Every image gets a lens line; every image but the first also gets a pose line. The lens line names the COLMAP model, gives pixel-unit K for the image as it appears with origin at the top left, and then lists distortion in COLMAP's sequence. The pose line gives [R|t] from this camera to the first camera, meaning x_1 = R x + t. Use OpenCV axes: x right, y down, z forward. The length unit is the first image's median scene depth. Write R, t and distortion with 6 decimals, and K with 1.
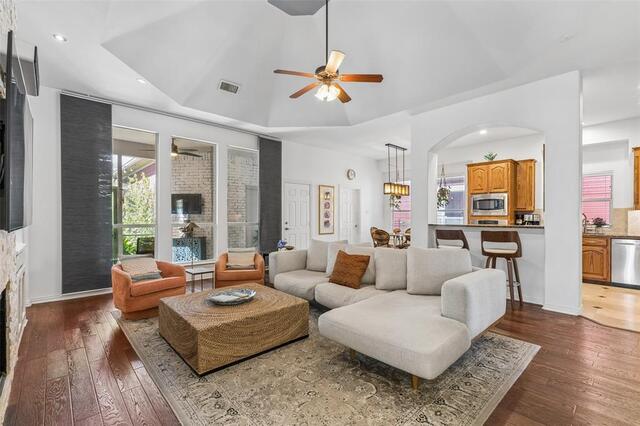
lens RADIAL K [[290.1, 0, 319.7], [0, 290.1, 214.6], [0, 0, 1]] dist [0.013295, -0.002856]
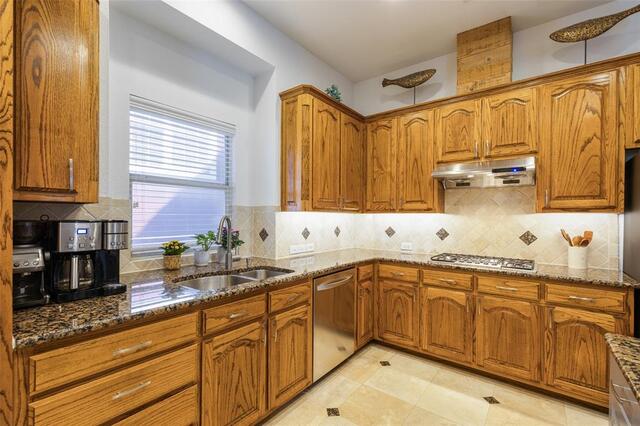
lens RADIAL K [[290.1, 0, 314.0], [0, 290.1, 217.9], [0, 0, 1]] dist [0.013295, -0.002856]
pose [[-0.150936, -0.009227, 0.988500, 0.482547], [-0.015771, 0.999852, 0.006924, -0.006688], [-0.988418, -0.014545, -0.151060, 0.868488]]
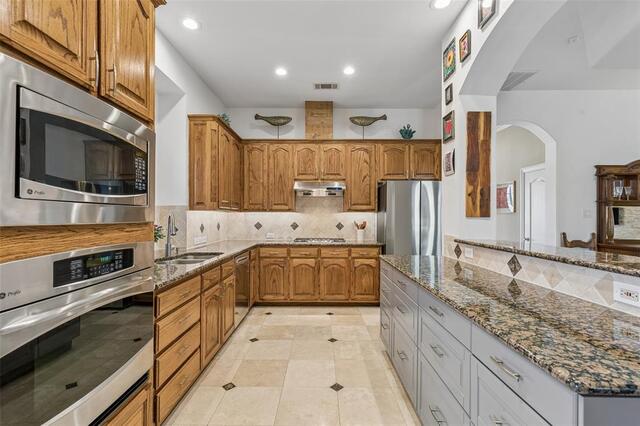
lens RADIAL K [[290.1, 0, 320.9], [0, 290.1, 217.2], [0, 0, 1]] dist [0.013295, -0.002856]
pose [[-0.725703, -0.006448, 0.687978, 0.376296], [-0.009418, 0.999955, -0.000562, -0.002160], [-0.687943, -0.006887, -0.725732, 1.070068]]
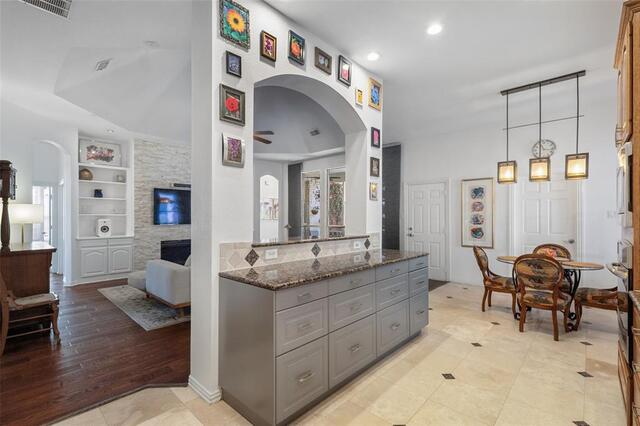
lens RADIAL K [[290.1, 0, 316.4], [0, 290.1, 216.1], [0, 0, 1]] dist [0.013295, -0.002856]
pose [[0.068287, -0.009859, -0.997617, 0.877152], [0.004465, 0.999944, -0.009576, -0.004483], [0.997656, -0.003801, 0.068327, 0.703985]]
